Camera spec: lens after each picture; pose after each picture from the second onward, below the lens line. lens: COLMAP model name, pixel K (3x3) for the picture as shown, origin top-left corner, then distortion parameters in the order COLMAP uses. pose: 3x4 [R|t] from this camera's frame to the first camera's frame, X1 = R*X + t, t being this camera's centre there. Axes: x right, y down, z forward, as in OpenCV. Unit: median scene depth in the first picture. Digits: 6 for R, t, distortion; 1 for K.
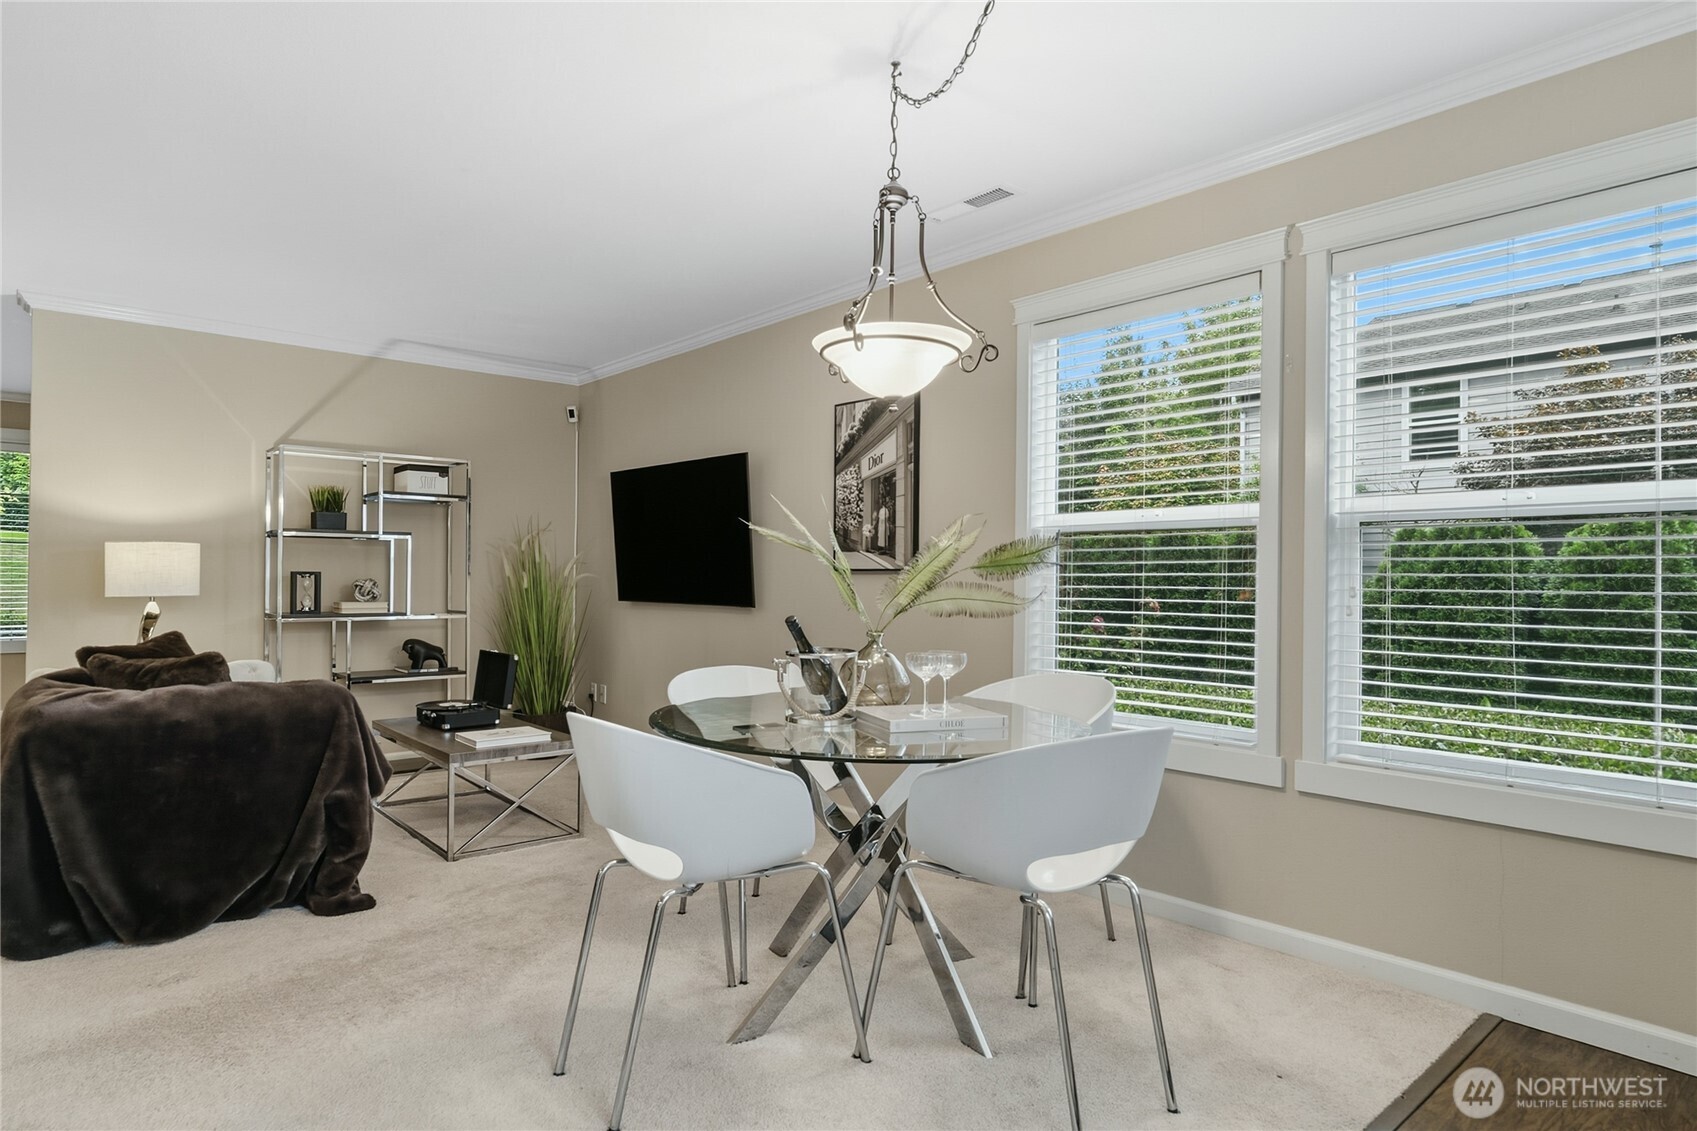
lens RADIAL K [[948.2, 0, 840.7], [0, 948.2, 576.5], [0, 0, 1]] dist [0.015691, 0.000345]
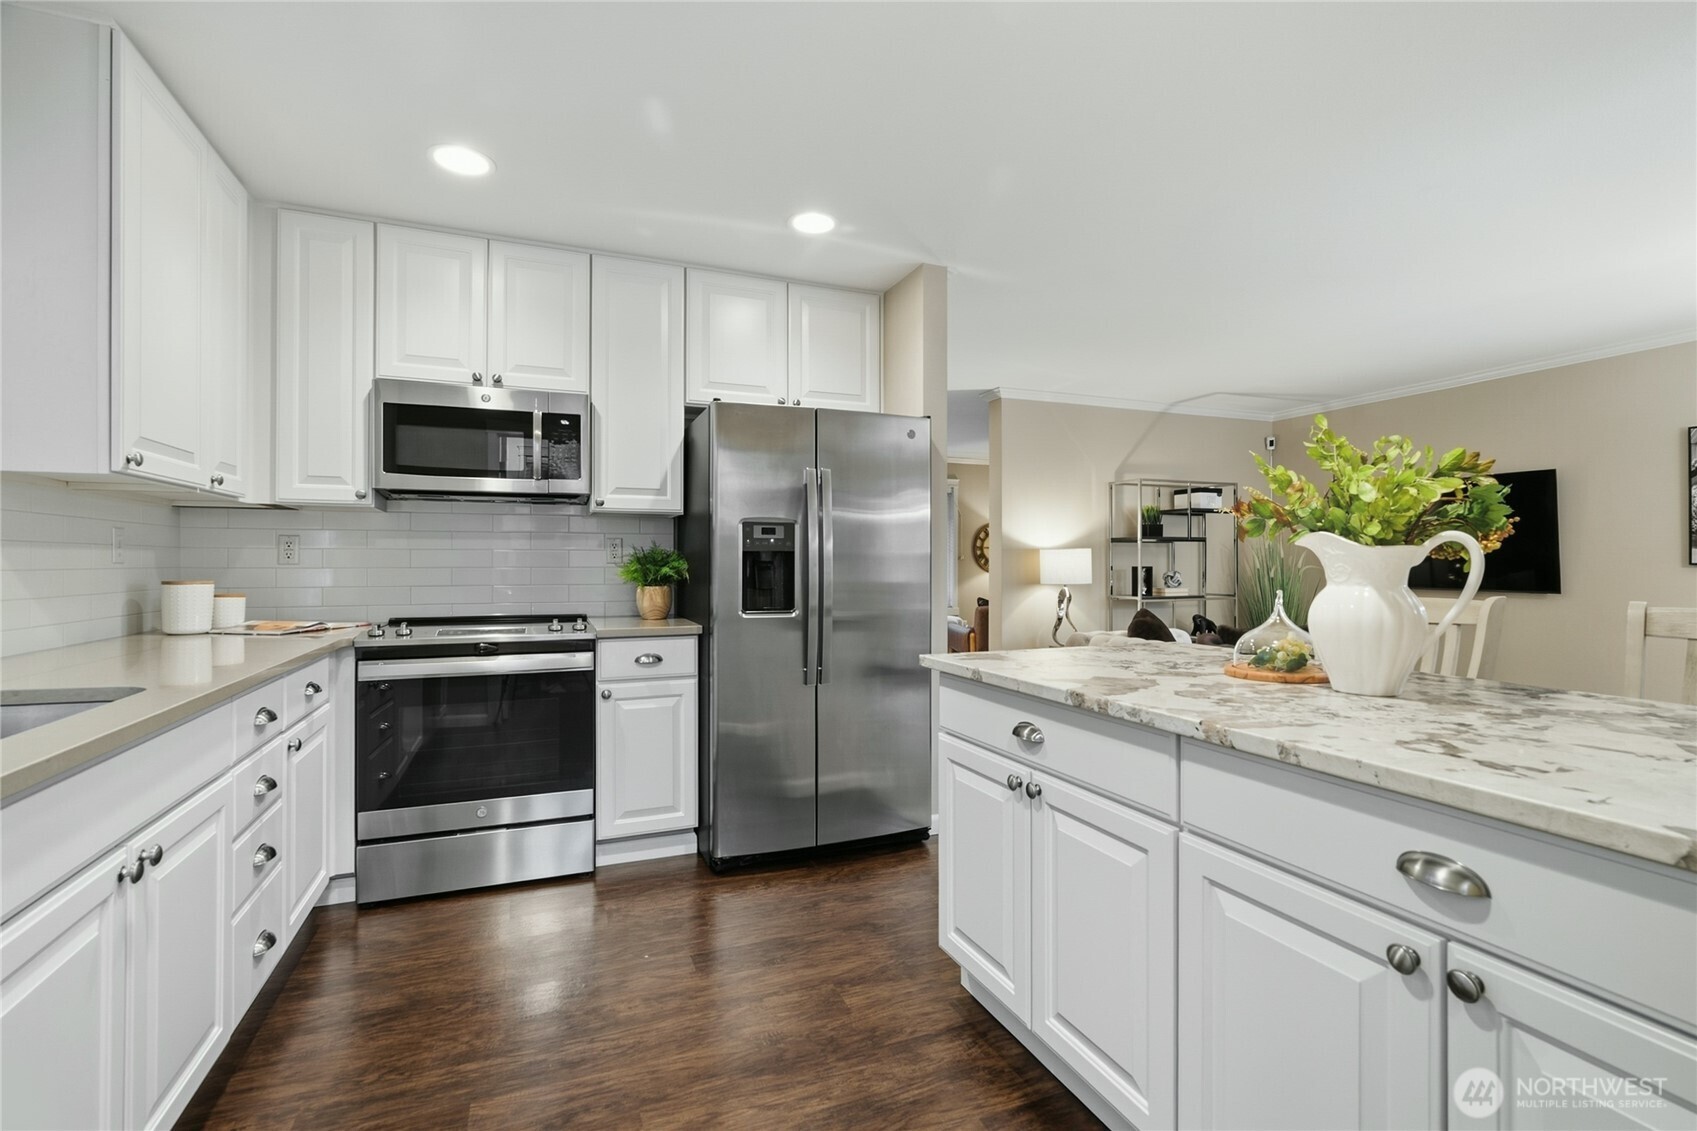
lens RADIAL K [[777.1, 0, 849.9], [0, 777.1, 559.4], [0, 0, 1]] dist [-0.002992, 0.001197]
pose [[0.942138, -0.009372, -0.335094, -0.706757], [0.008481, 0.999956, -0.004122, -0.018238], [0.335118, 0.001042, 0.942176, -0.297267]]
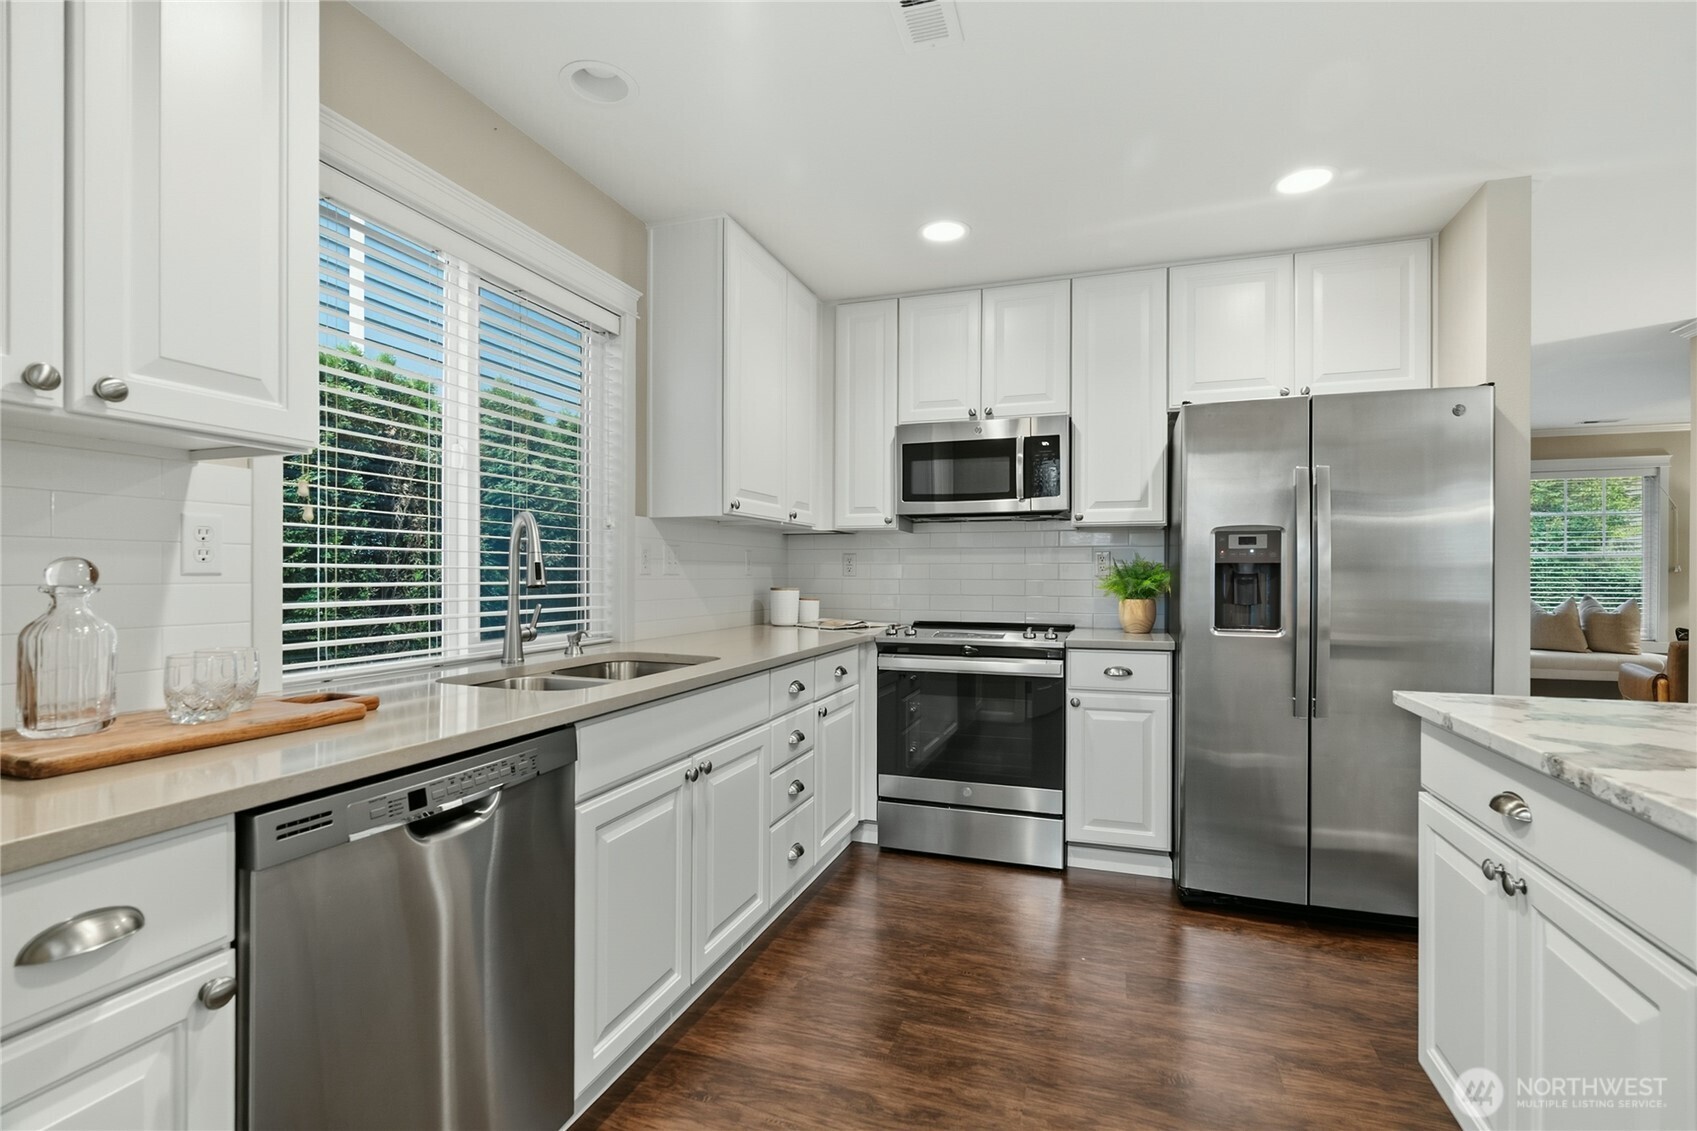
lens RADIAL K [[777.1, 0, 840.1], [0, 777.1, 575.9], [0, 0, 1]] dist [-0.002992, 0.001197]
pose [[0.485598, -0.005796, -0.874163, -0.616245], [0.004437, 0.999981, -0.004165, -0.017447], [0.874171, -0.001856, 0.485615, -0.253936]]
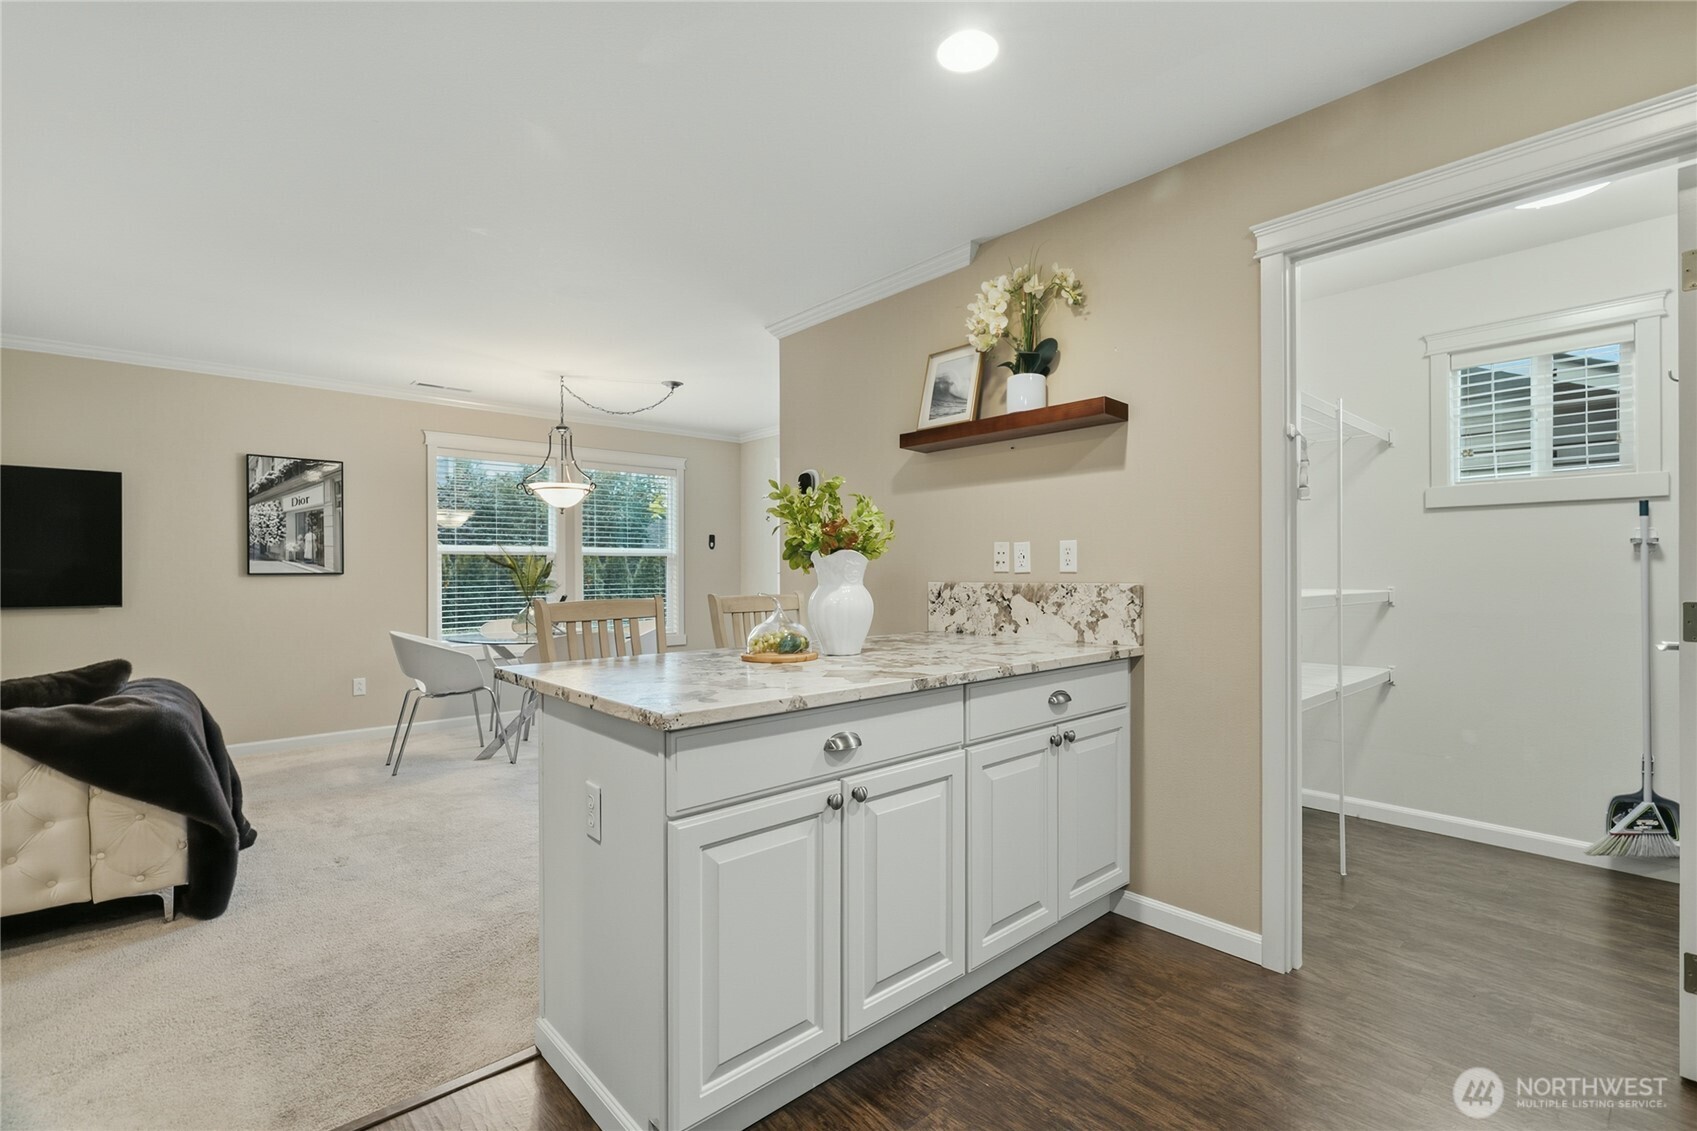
lens RADIAL K [[777.1, 0, 856.7], [0, 777.1, 568.7], [0, 0, 1]] dist [-0.002992, 0.001197]
pose [[-0.003100, -0.007408, 0.999968, -1.173794], [0.002747, 0.999969, 0.007416, -0.021317], [-0.999991, 0.002770, -0.003080, 0.125799]]
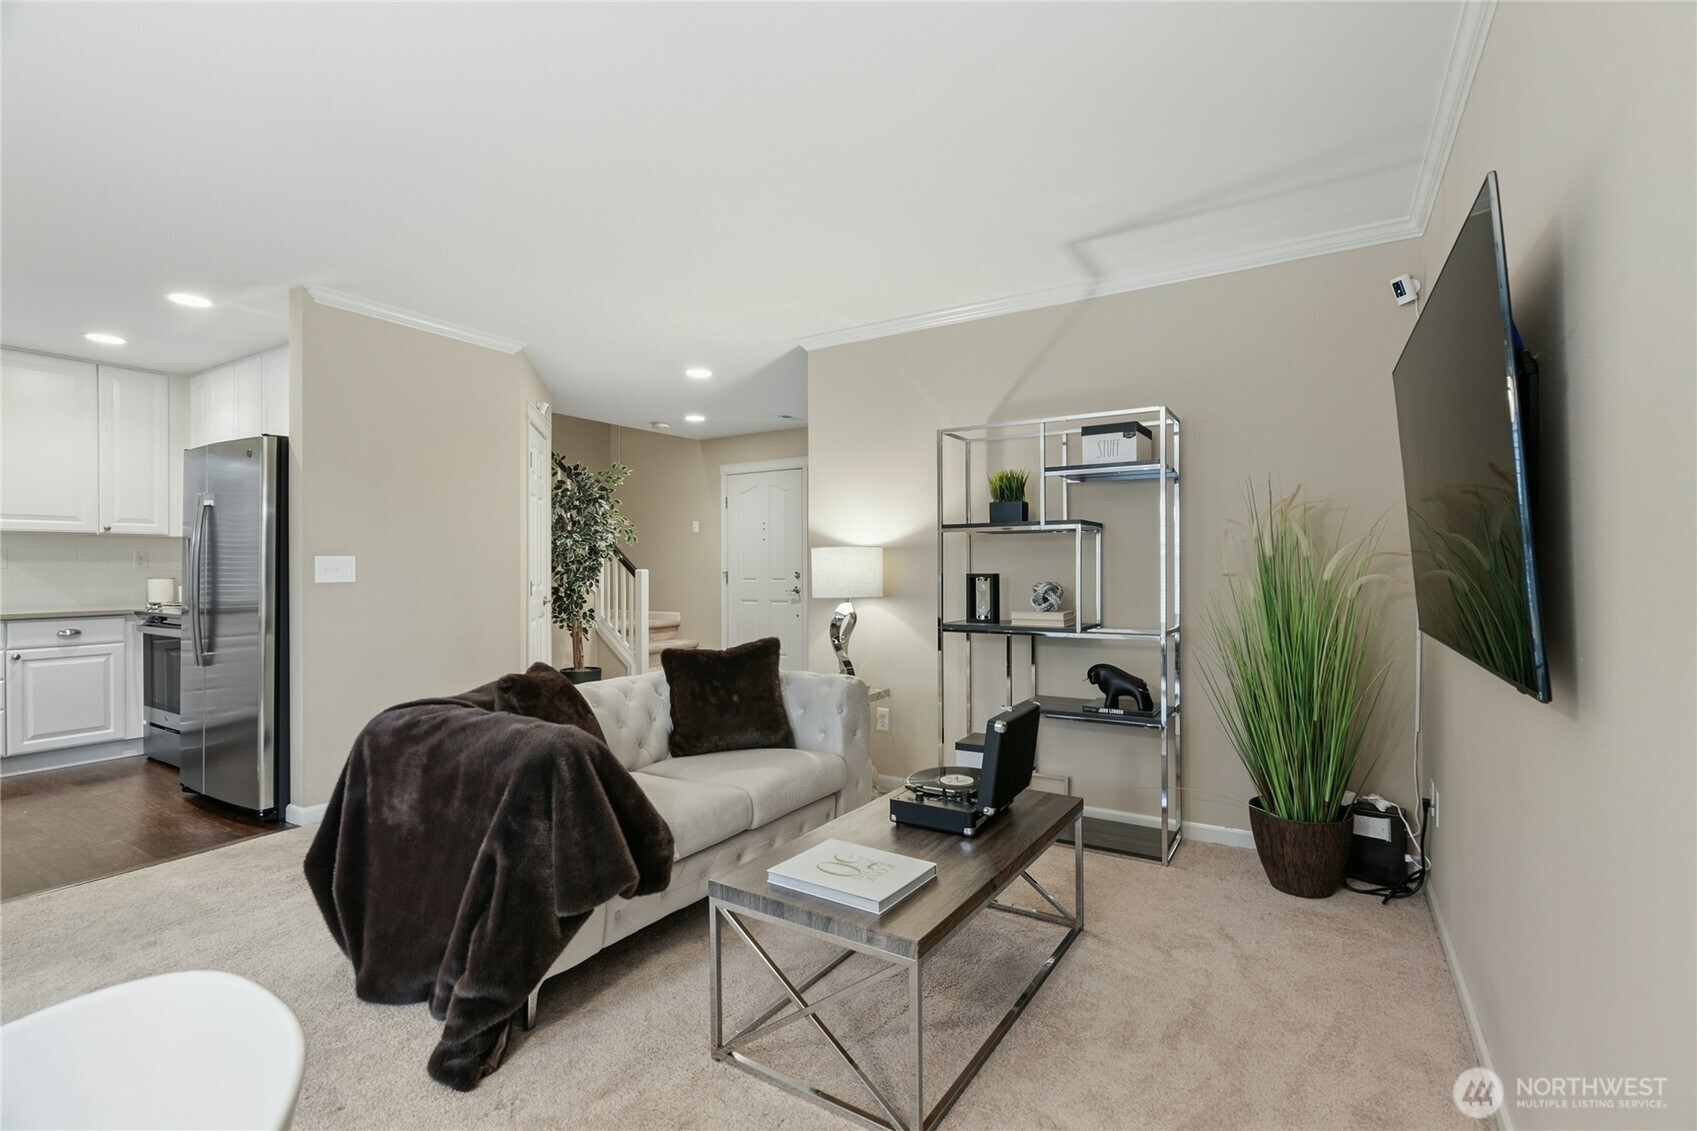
lens RADIAL K [[777.1, 0, 852.5], [0, 777.1, 567.3], [0, 0, 1]] dist [-0.002992, 0.001197]
pose [[0.314599, -0.005075, -0.949211, 0.078113], [0.008451, 0.999961, -0.002546, -0.011632], [0.949187, -0.007221, 0.314629, 0.810967]]
